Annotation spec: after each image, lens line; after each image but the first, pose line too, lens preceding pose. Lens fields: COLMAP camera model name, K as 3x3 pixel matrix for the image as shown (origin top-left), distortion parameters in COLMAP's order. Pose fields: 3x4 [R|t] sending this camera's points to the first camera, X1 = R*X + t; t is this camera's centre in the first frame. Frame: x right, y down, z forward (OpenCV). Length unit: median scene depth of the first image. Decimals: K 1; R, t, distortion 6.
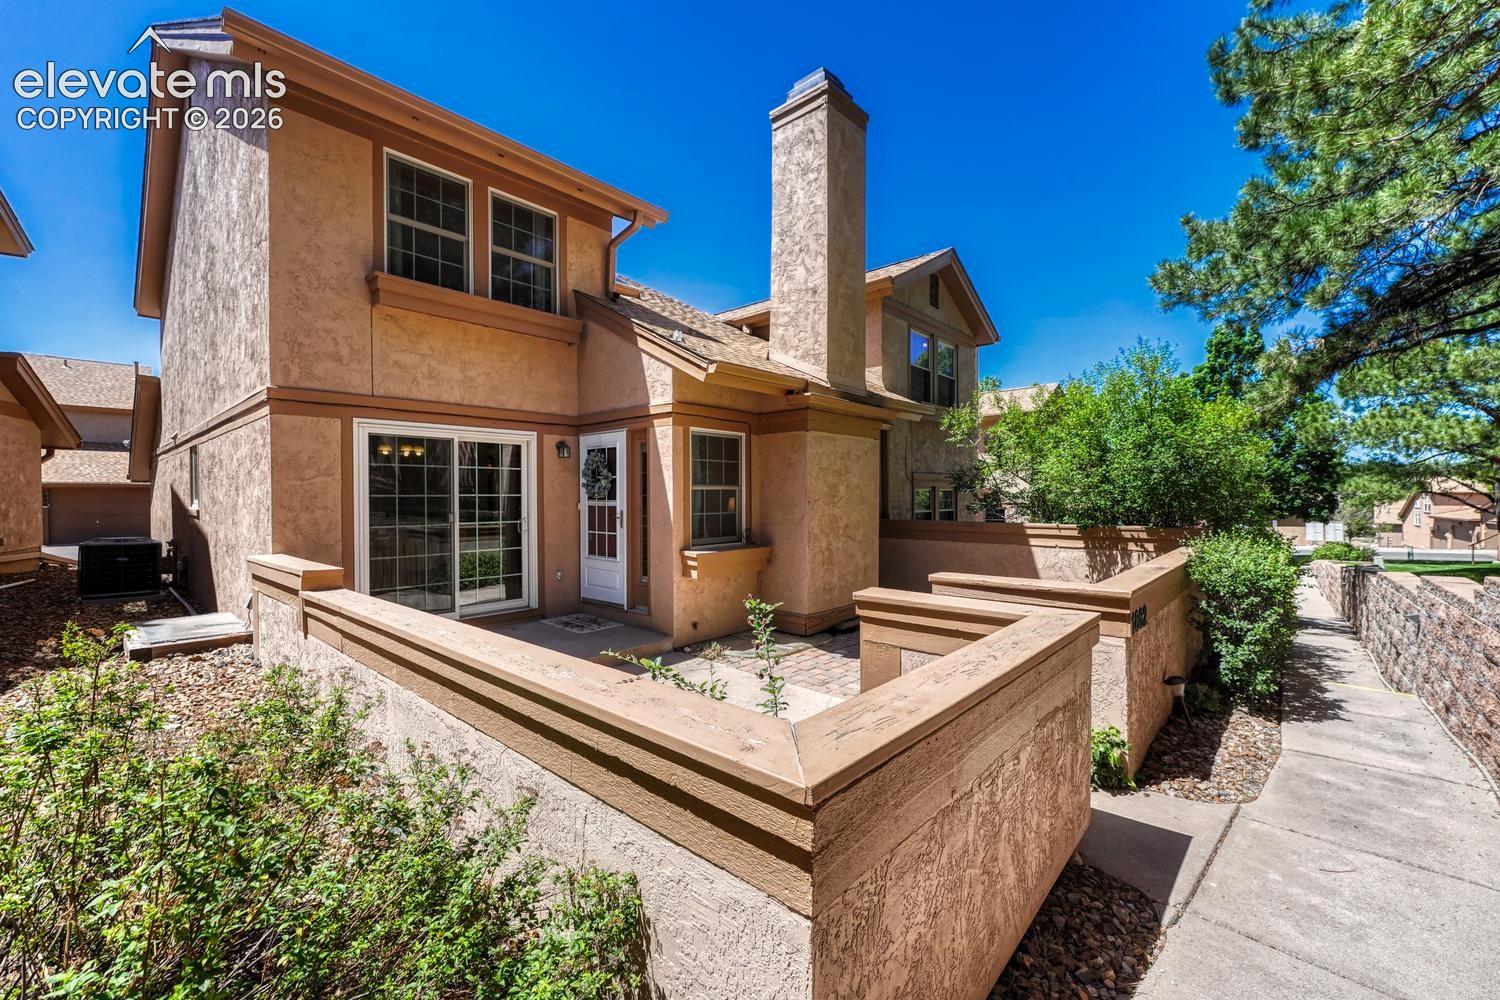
lens RADIAL K [[618.1, 0, 753.2], [0, 618.1, 499.8], [0, 0, 1]] dist [-0.005331, -0.000838]
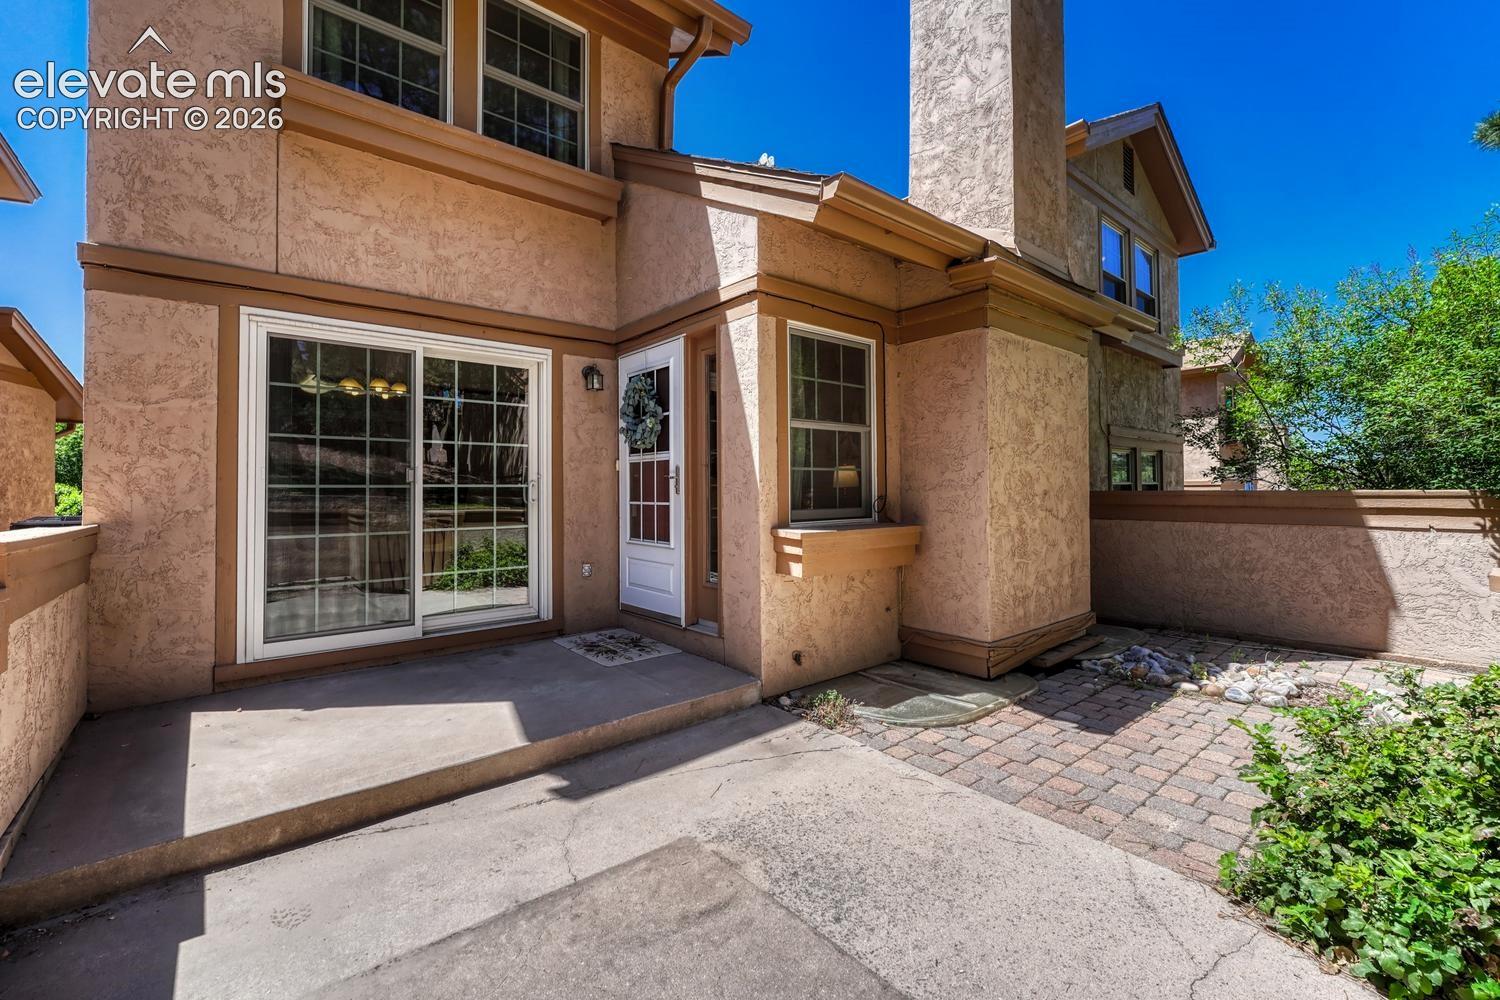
lens RADIAL K [[647.0, 0, 753.1], [0, 647.0, 478.3], [0, 0, 1]] dist [-0.007174, 0.001249]
pose [[0.990564, -0.007579, -0.136844, -0.047783], [0.003945, 0.999633, -0.026805, 0.046680], [0.136996, 0.026012, 0.990230, 0.360131]]
